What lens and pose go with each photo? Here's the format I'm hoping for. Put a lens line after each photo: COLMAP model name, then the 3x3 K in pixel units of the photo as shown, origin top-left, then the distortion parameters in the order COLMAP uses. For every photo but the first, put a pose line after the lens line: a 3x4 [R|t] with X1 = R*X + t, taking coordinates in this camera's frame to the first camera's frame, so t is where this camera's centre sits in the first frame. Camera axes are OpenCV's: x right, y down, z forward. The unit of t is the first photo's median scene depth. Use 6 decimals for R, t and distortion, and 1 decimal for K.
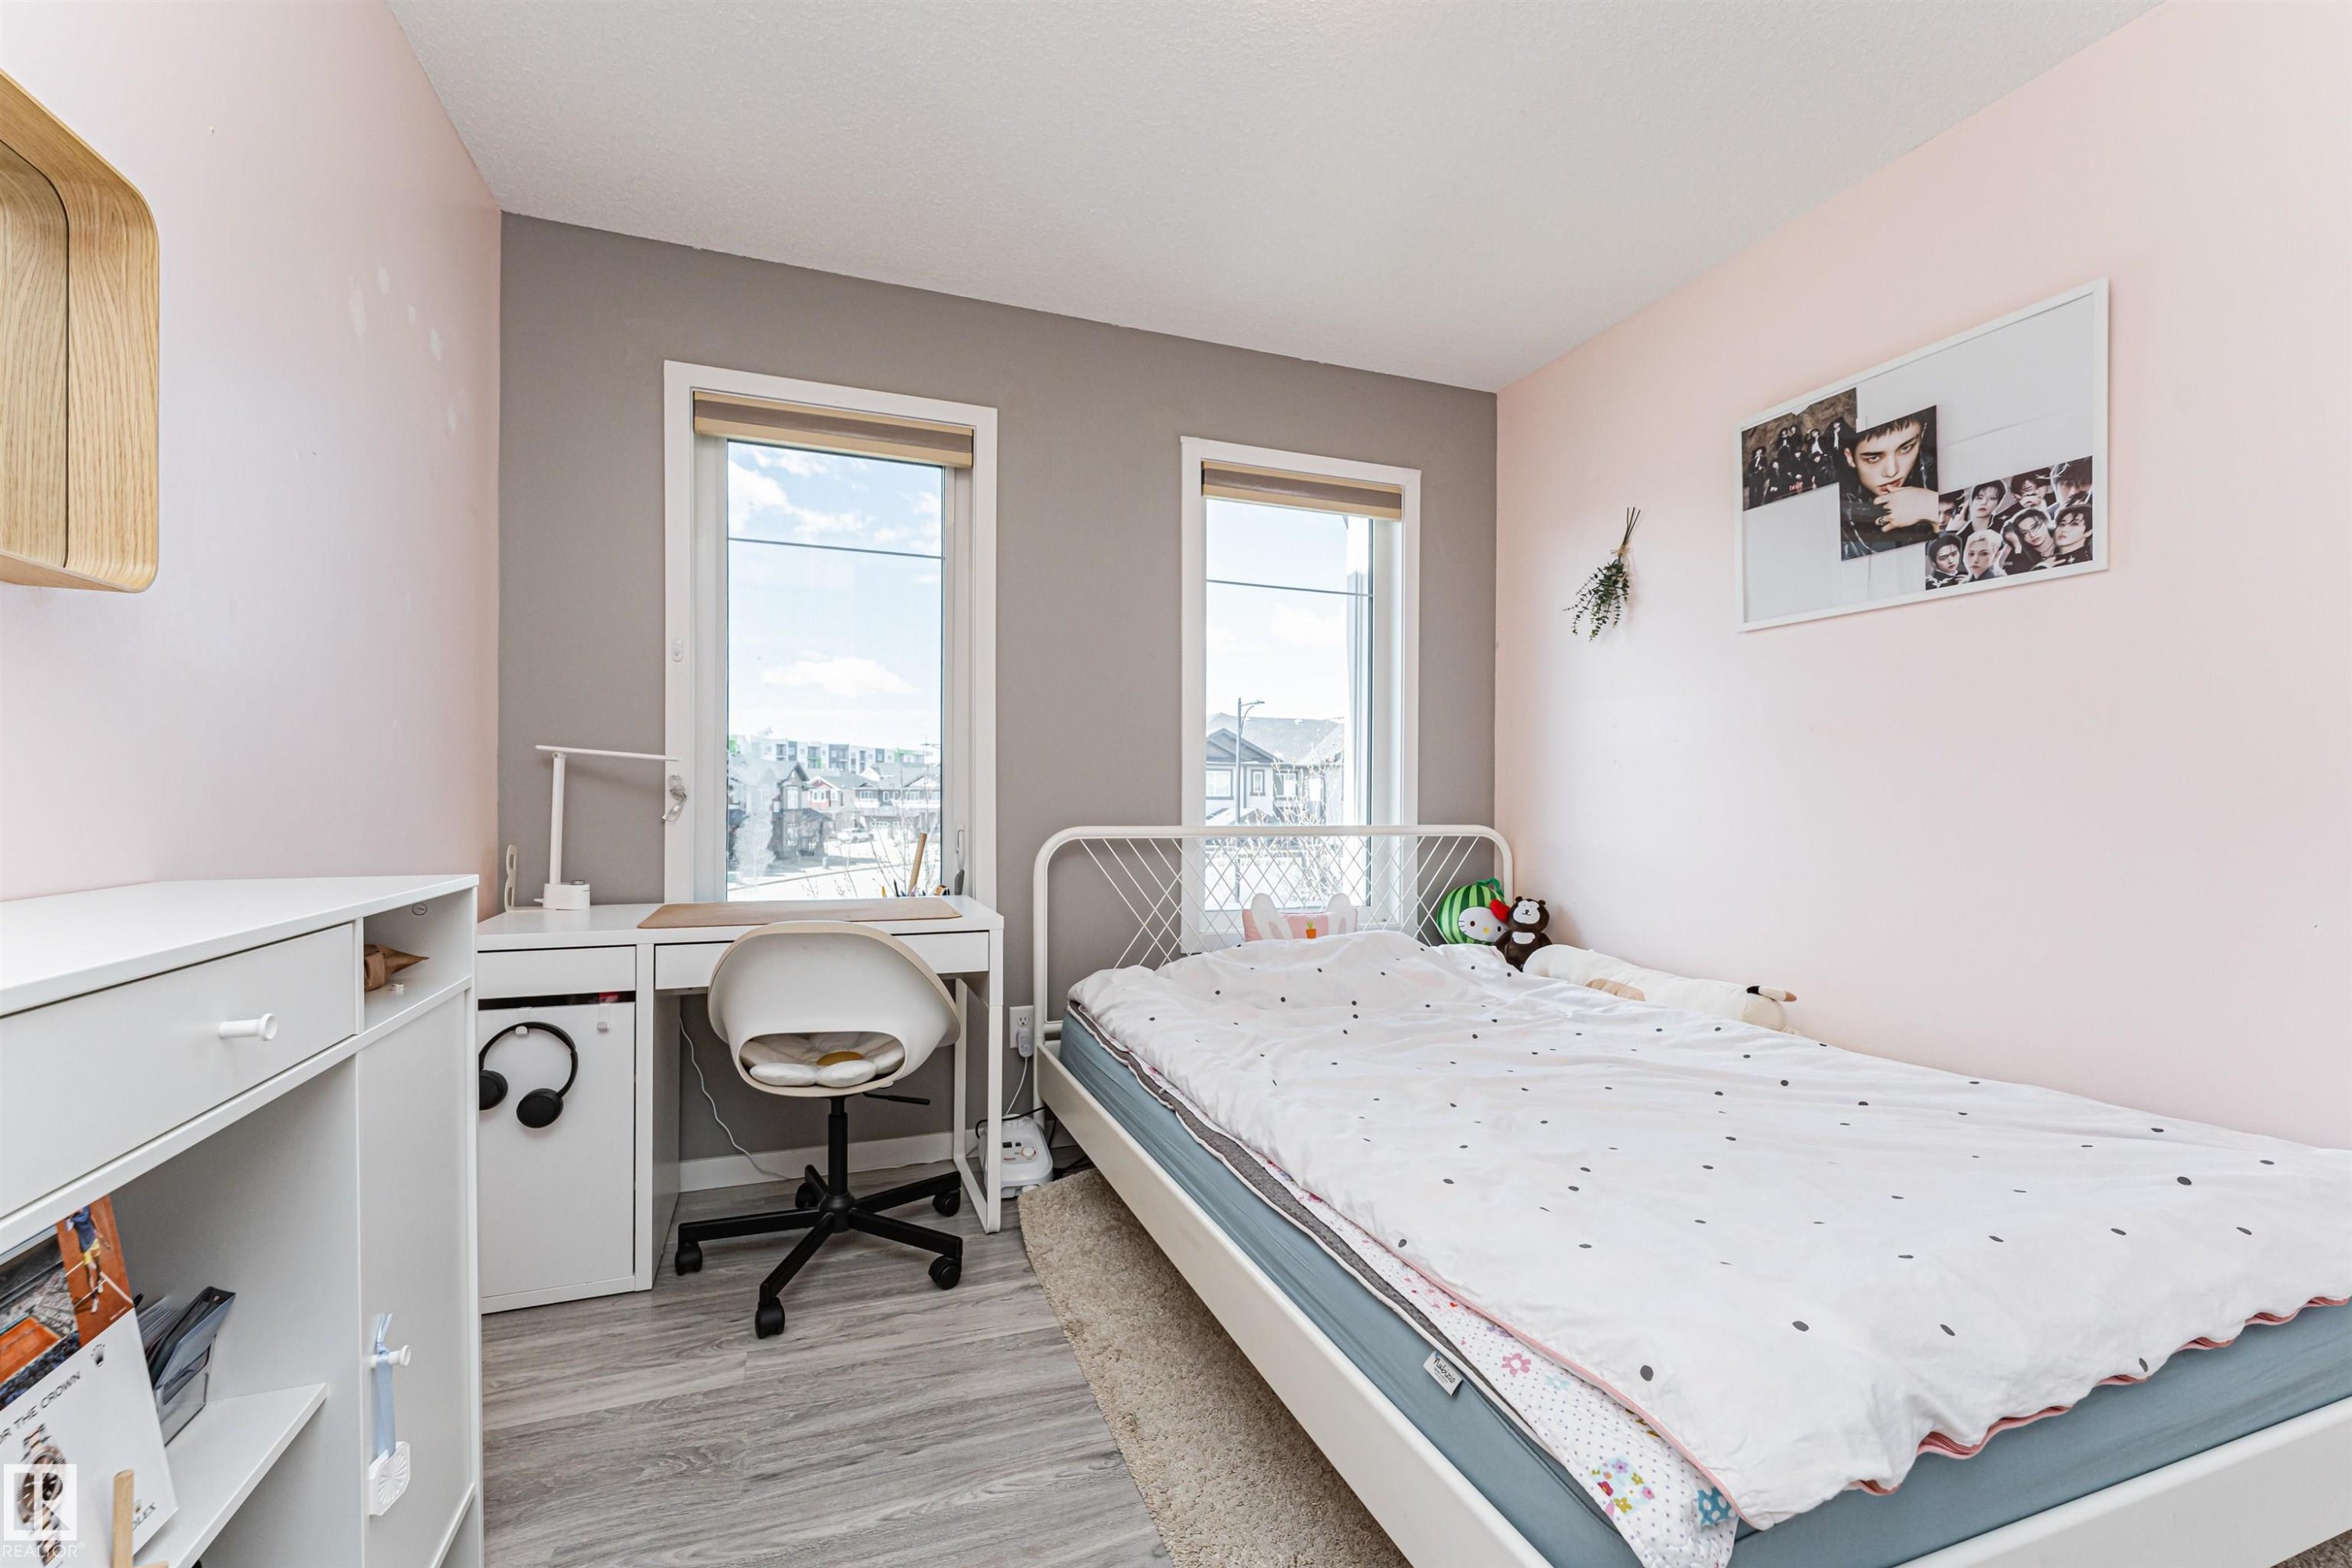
lens RADIAL K [[974.4, 0, 1165.1], [0, 974.4, 797.9], [0, 0, 1]] dist [0.000953, -0.000073]
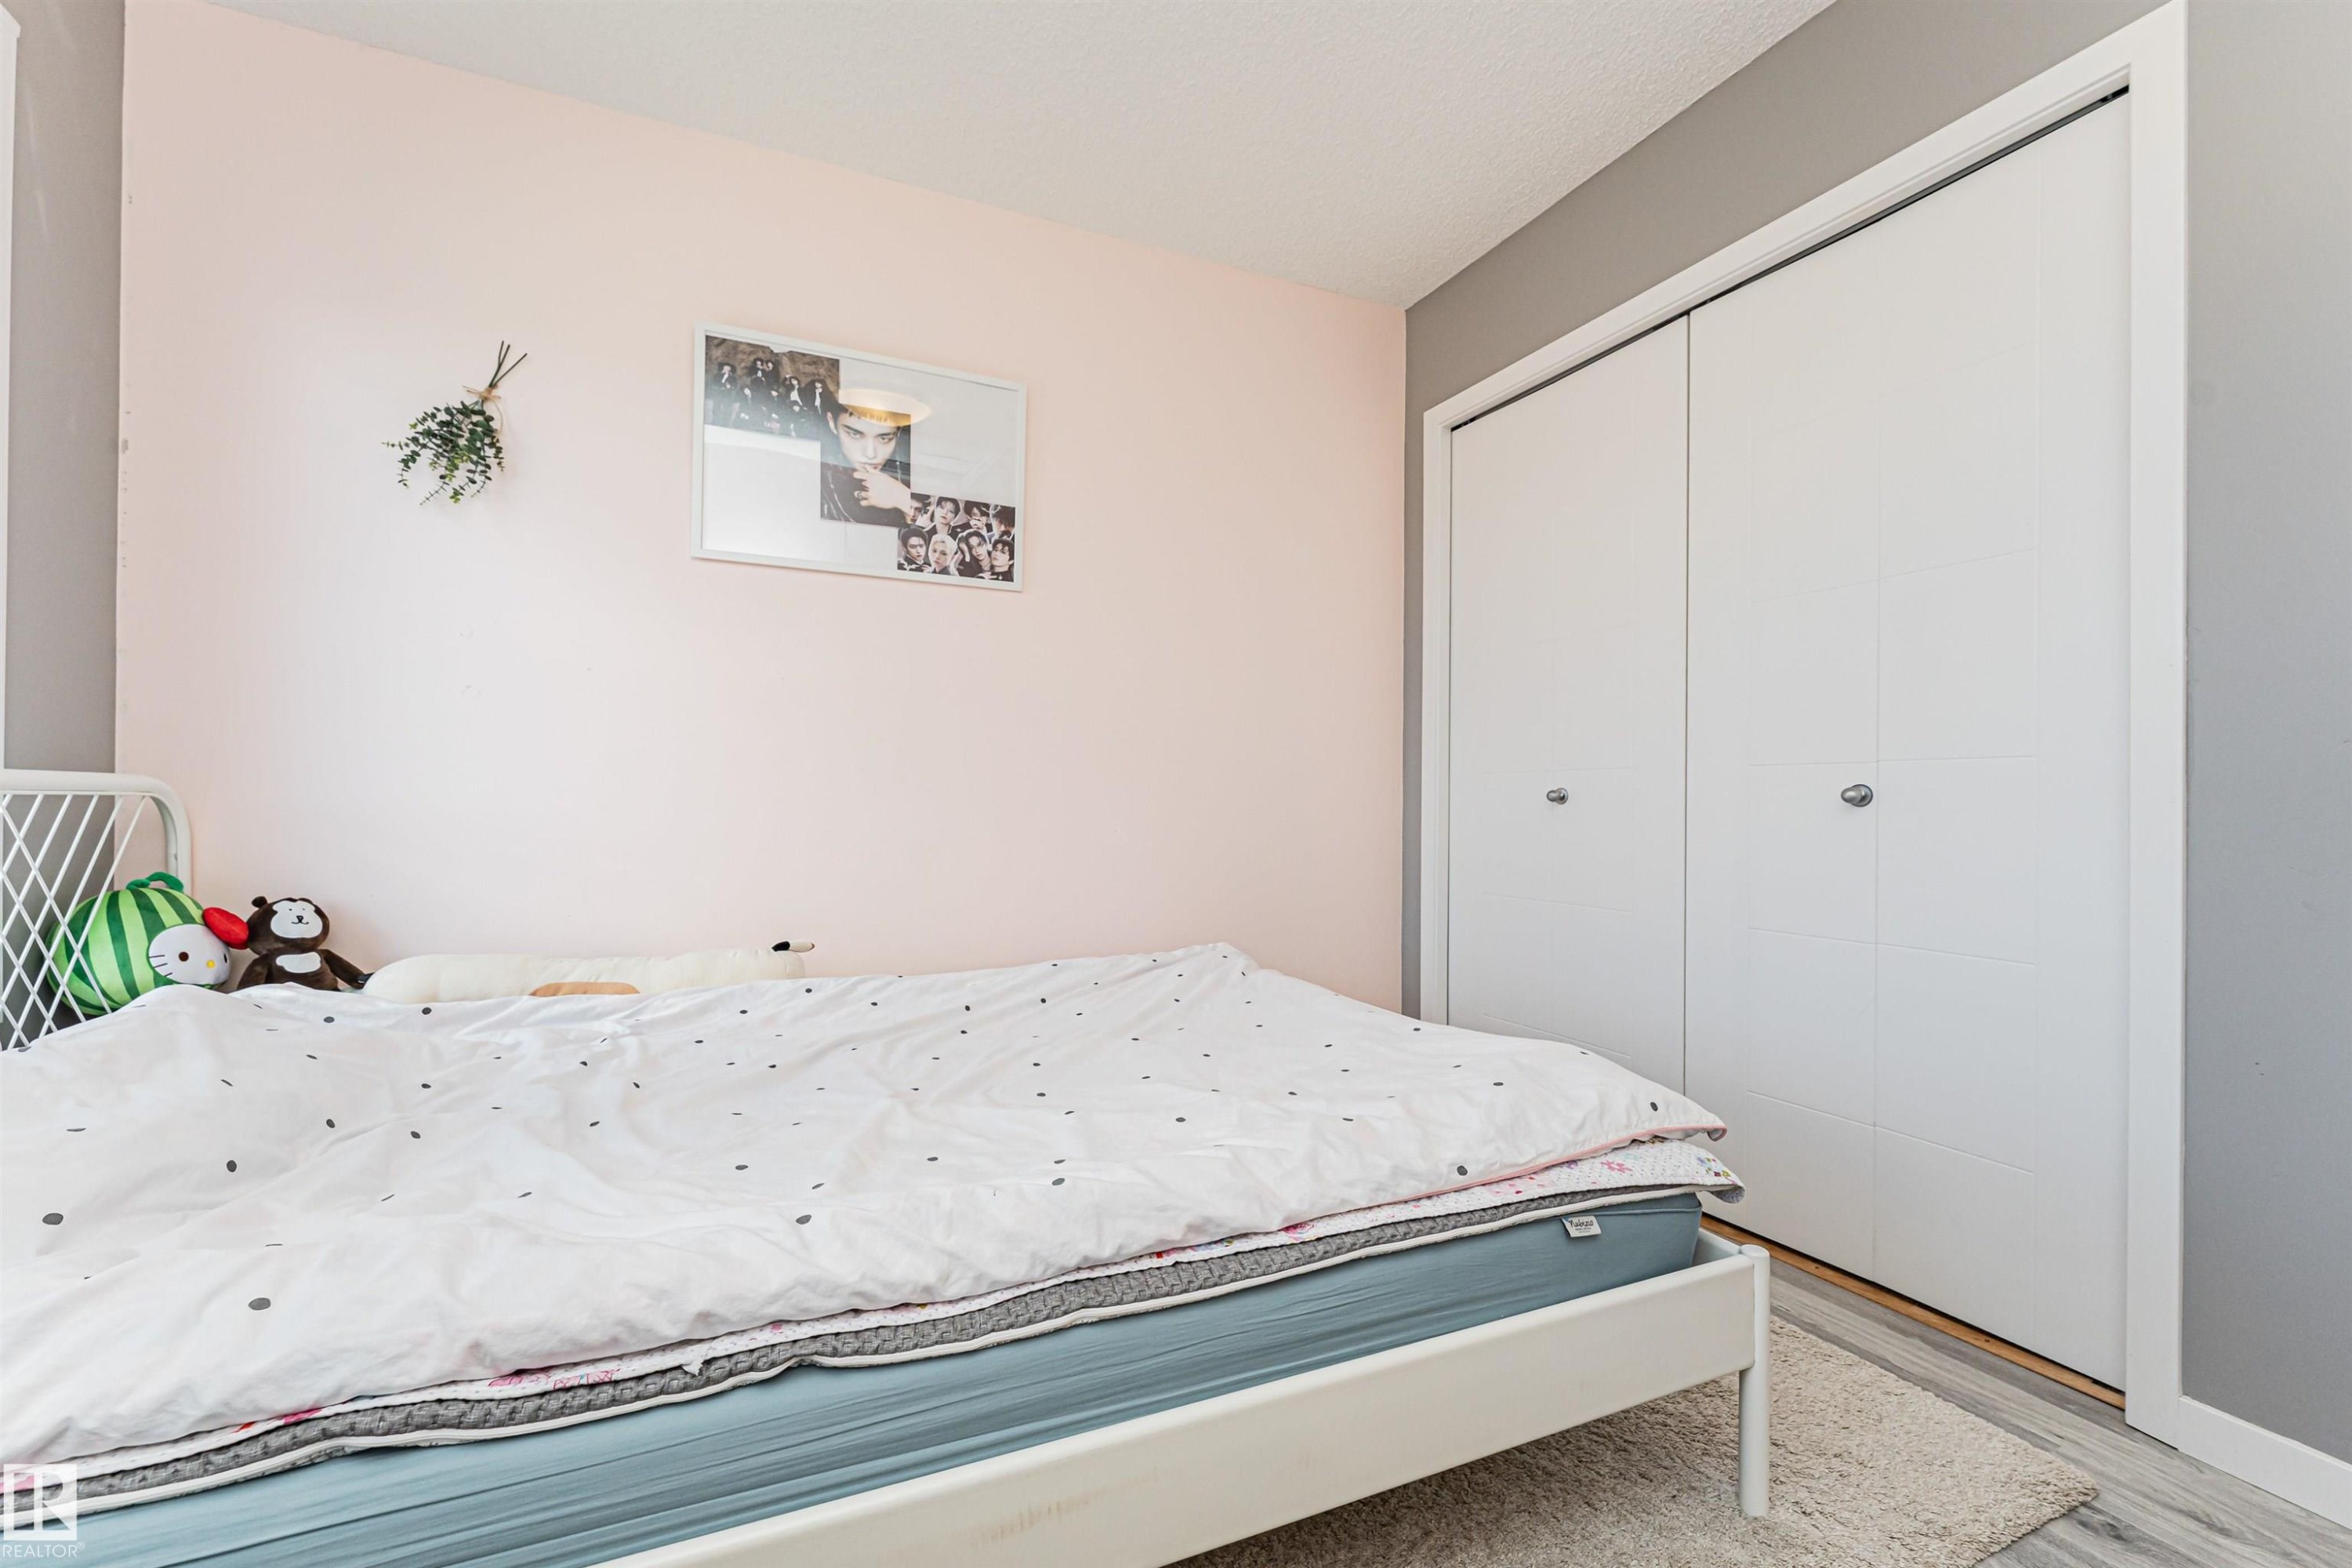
lens RADIAL K [[974.4, 0, 1167.0], [0, 974.4, 791.5], [0, 0, 1]] dist [0.000953, -0.000073]
pose [[-0.057306, 0.000275, 0.998357, -0.406404], [-0.014058, 0.999901, -0.001082, 0.048151], [-0.998258, -0.014097, -0.057296, 0.775353]]
